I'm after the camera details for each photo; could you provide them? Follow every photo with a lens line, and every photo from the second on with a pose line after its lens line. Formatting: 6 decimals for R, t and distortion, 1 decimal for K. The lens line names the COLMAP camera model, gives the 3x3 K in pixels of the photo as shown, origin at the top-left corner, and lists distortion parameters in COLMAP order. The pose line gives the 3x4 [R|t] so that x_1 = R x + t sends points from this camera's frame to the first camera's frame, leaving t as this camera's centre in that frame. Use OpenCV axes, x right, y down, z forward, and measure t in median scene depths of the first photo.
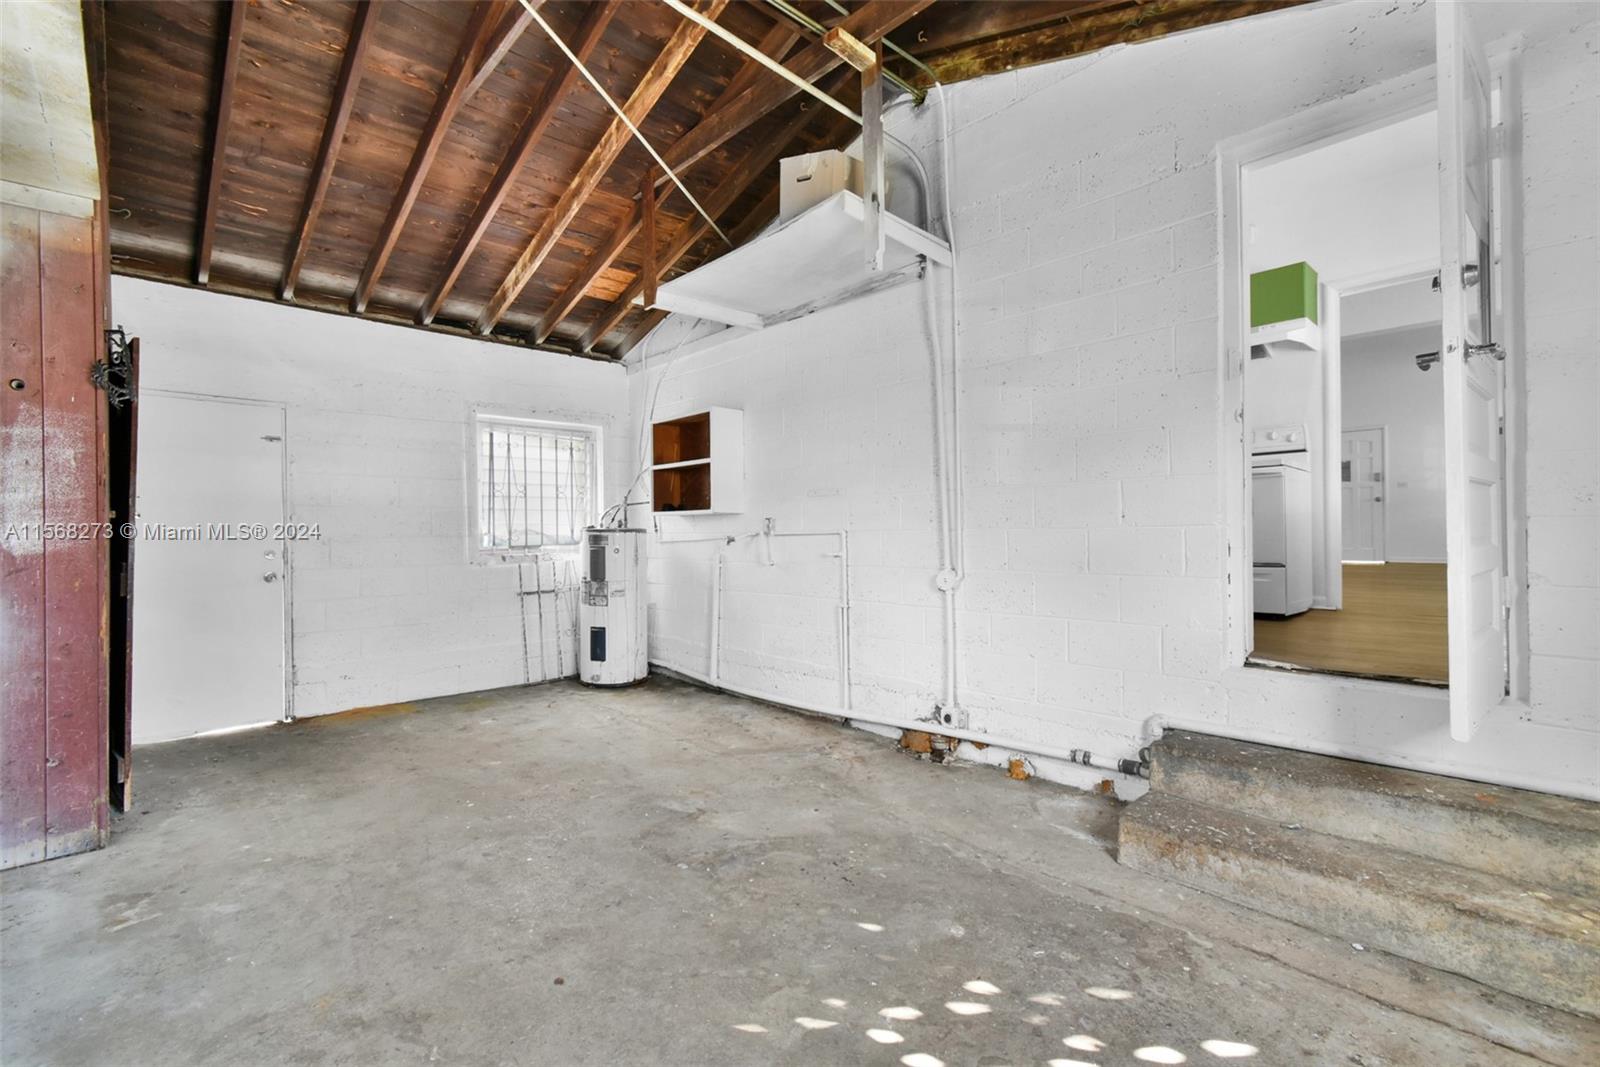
lens RADIAL K [[710.2, 0, 805.3], [0, 710.2, 533.3], [0, 0, 1]] dist [0.004593, -0.002446]
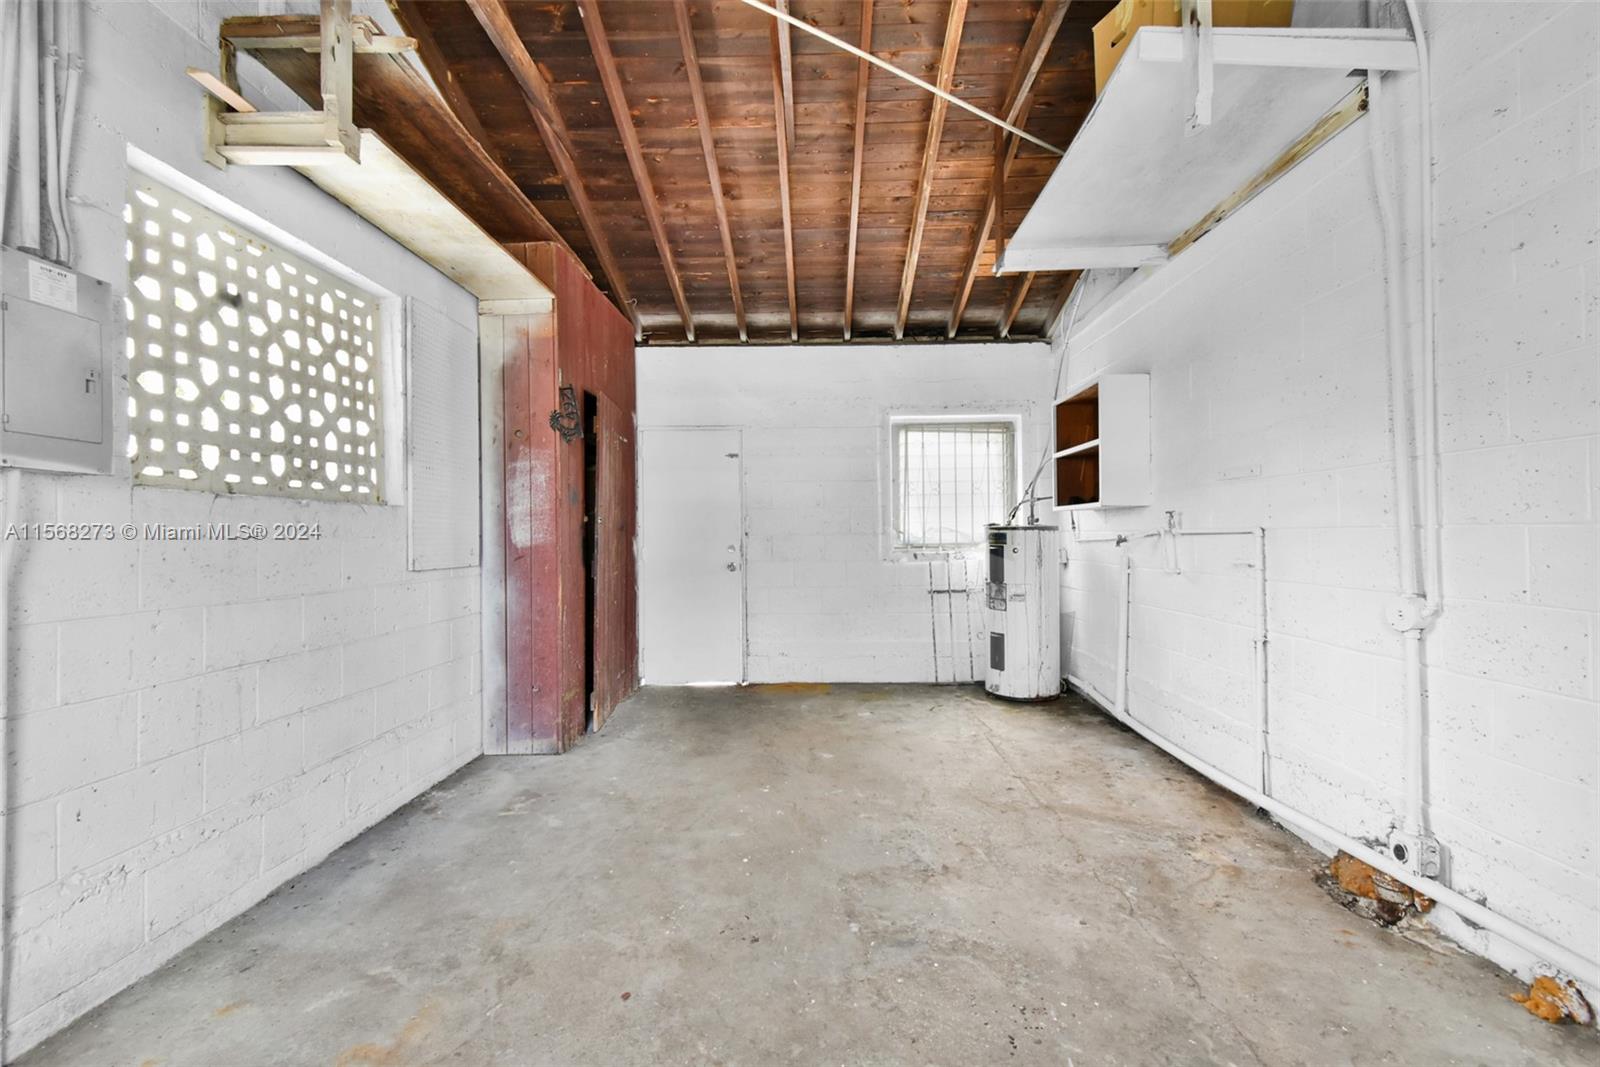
lens RADIAL K [[710.2, 0, 802.1], [0, 710.2, 533.2], [0, 0, 1]] dist [0.004593, -0.002446]
pose [[0.712997, 0.002164, -0.701164, 0.220141], [0.001841, 0.999986, 0.004958, -0.003002], [0.701165, -0.004826, 0.712983, 0.208578]]
